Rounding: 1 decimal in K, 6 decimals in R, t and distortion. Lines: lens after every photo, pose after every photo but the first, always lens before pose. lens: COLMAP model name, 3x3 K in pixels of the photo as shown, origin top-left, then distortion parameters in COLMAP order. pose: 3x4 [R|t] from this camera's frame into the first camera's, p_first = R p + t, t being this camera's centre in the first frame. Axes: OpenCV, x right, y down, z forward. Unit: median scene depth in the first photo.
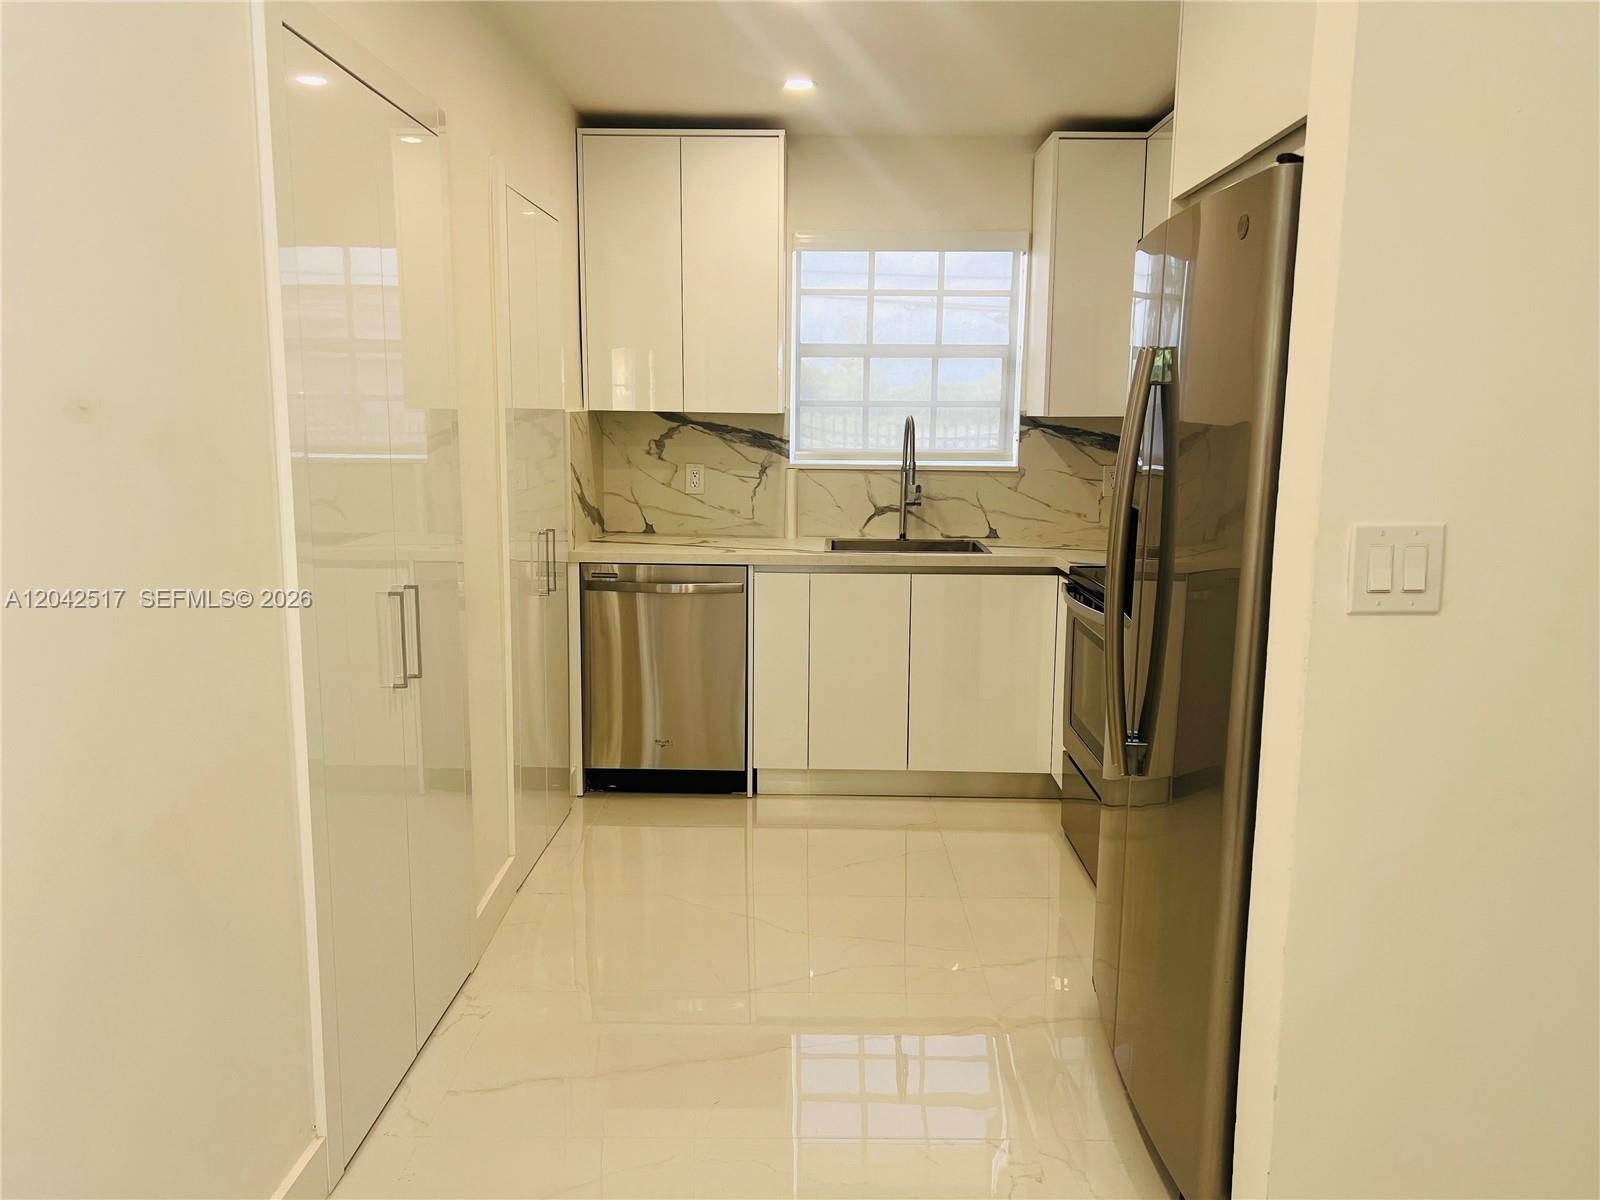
lens RADIAL K [[1191.0, 0, 800.5], [0, 1191.0, 601.4], [0, 0, 1]] dist [0.004707, 0.001076]
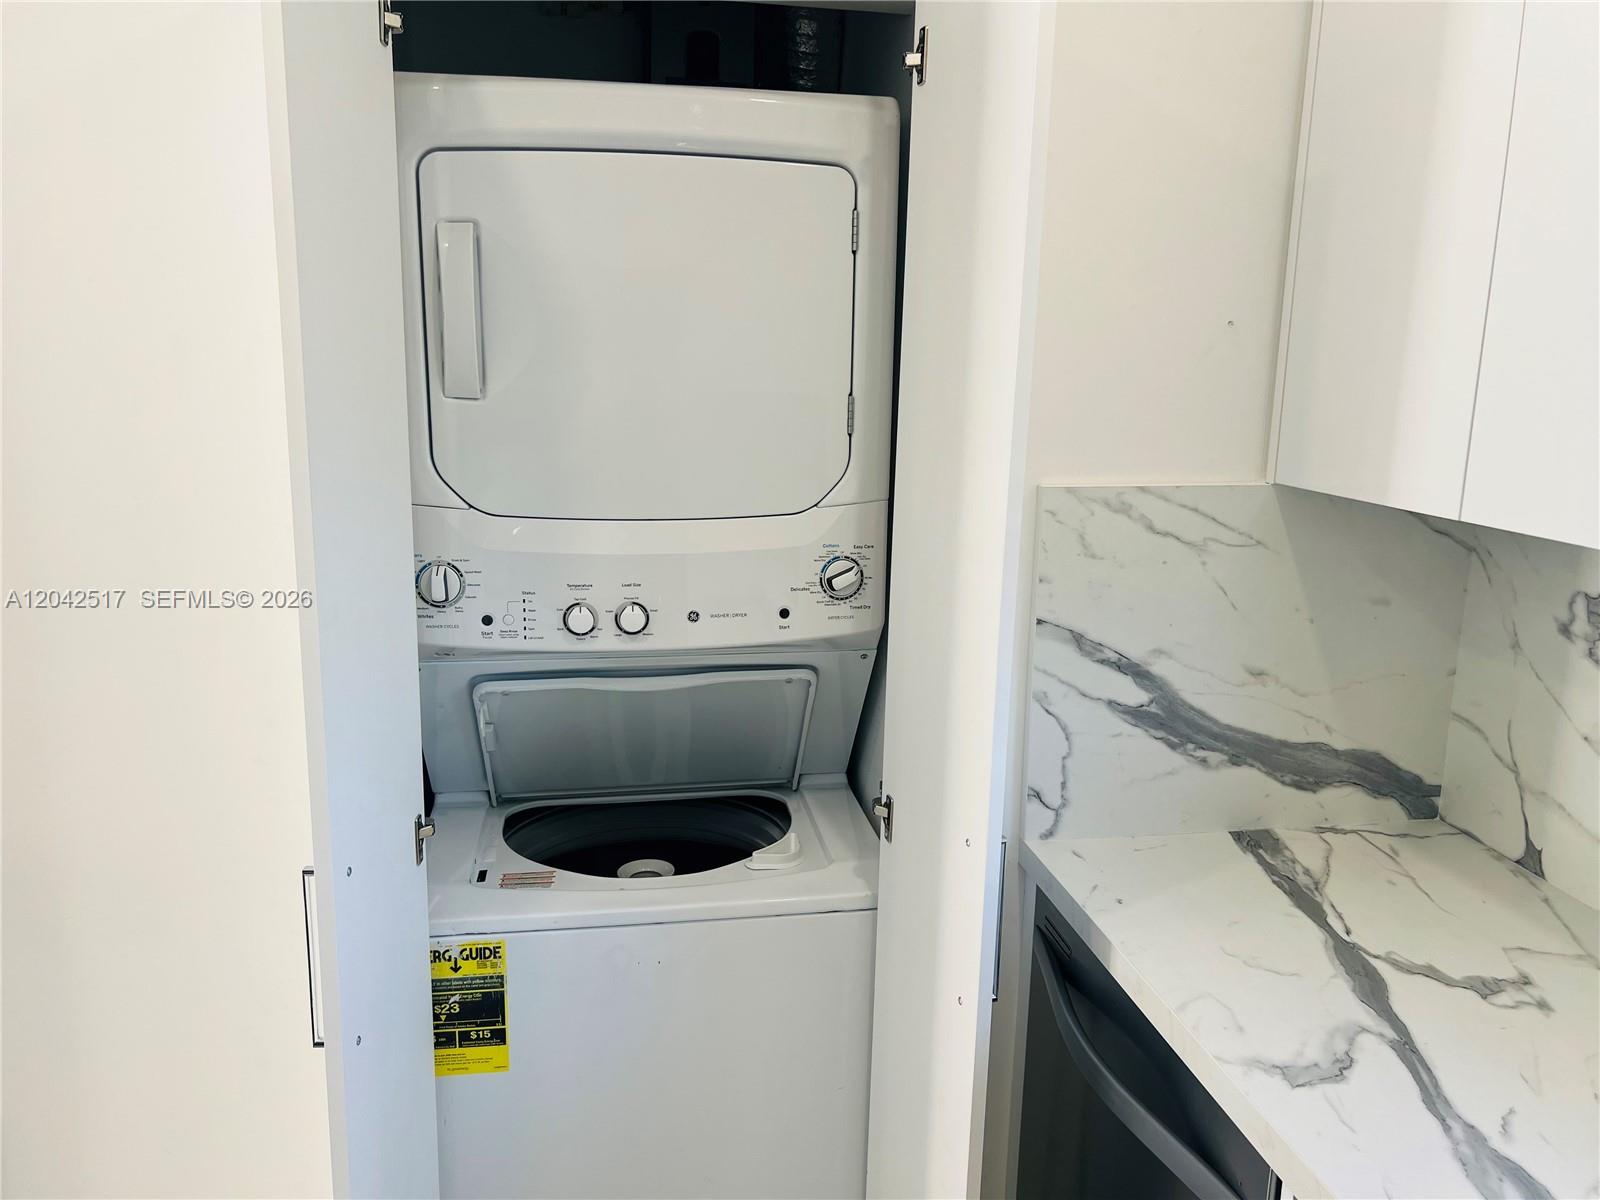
lens RADIAL K [[1191.0, 0, 800.2], [0, 1191.0, 599.8], [0, 0, 1]] dist [0.004707, 0.001076]
pose [[0.169760, 0.182523, -0.968435, 0.148569], [-0.168976, 0.973536, 0.153864, -0.155382], [0.970891, 0.137523, 0.196110, 0.785125]]
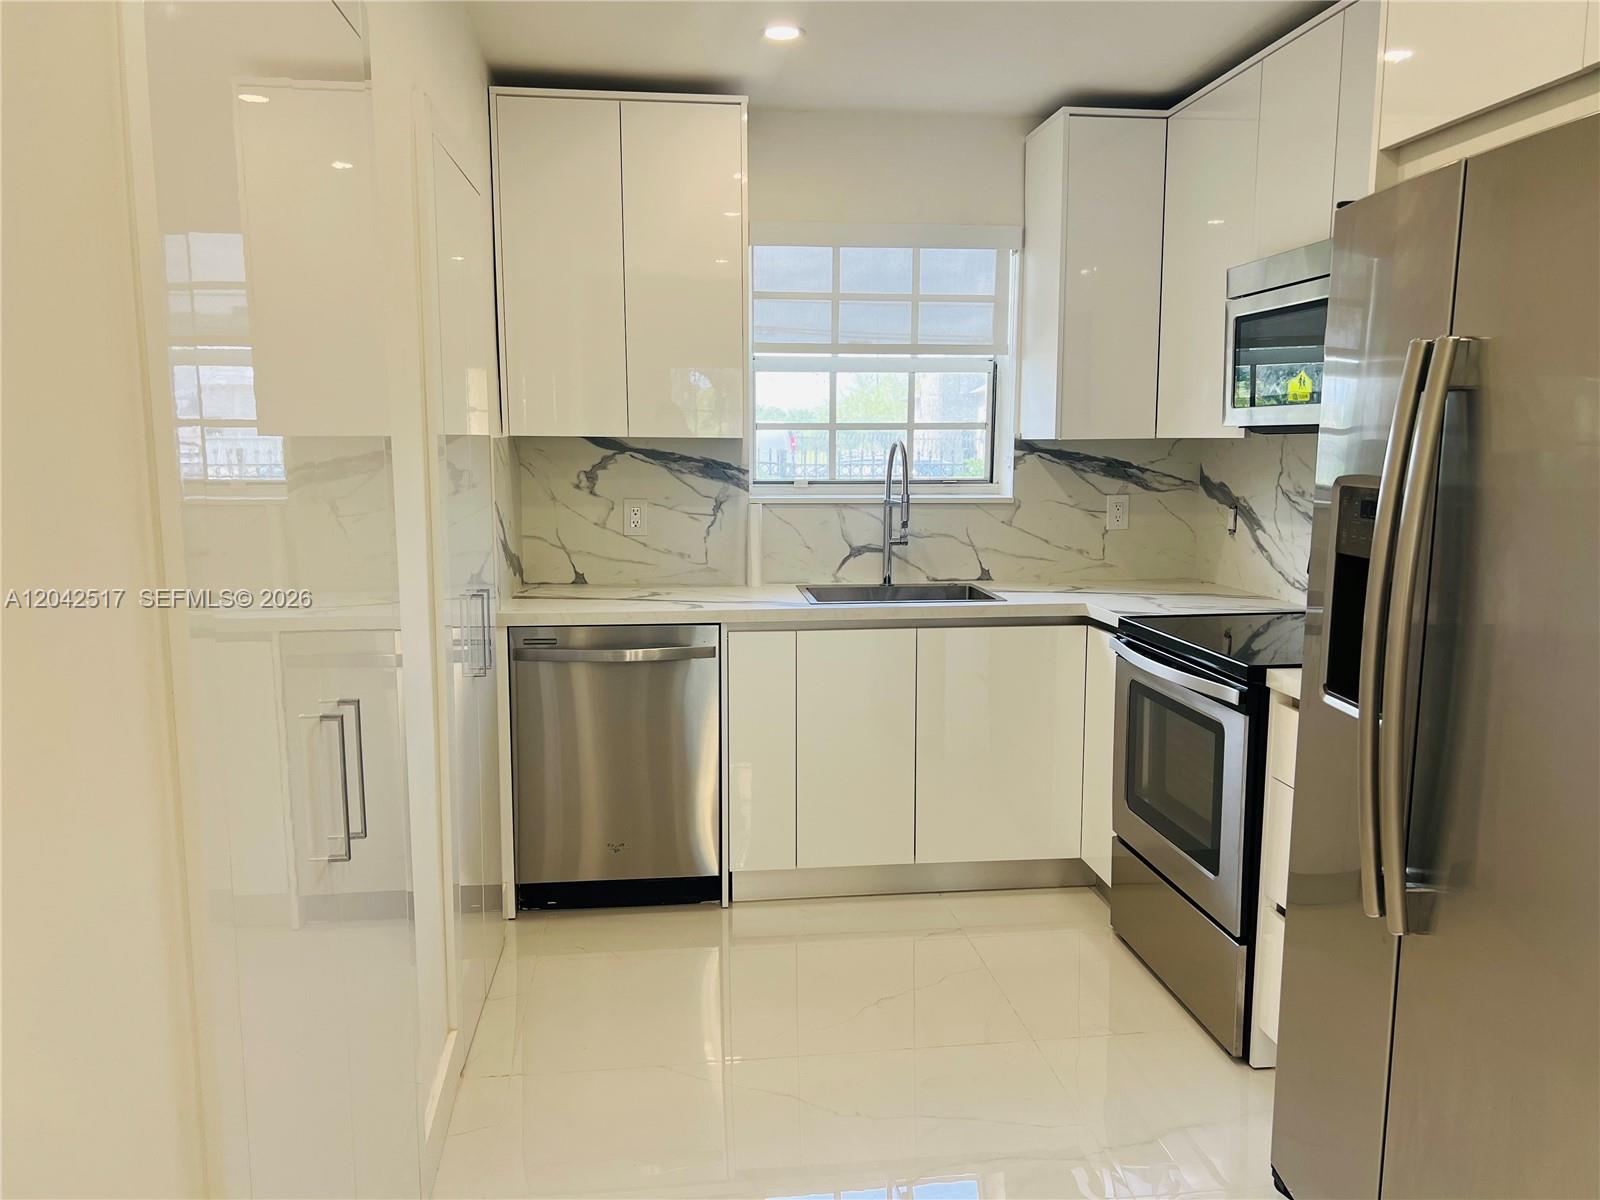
lens RADIAL K [[1191.0, 0, 800.1], [0, 1191.0, 602.1], [0, 0, 1]] dist [0.004707, 0.001076]
pose [[0.990400, -0.026049, 0.135754, -0.094213], [0.028898, 0.999401, -0.019058, -0.026494], [-0.135177, 0.022798, 0.990559, 0.175230]]
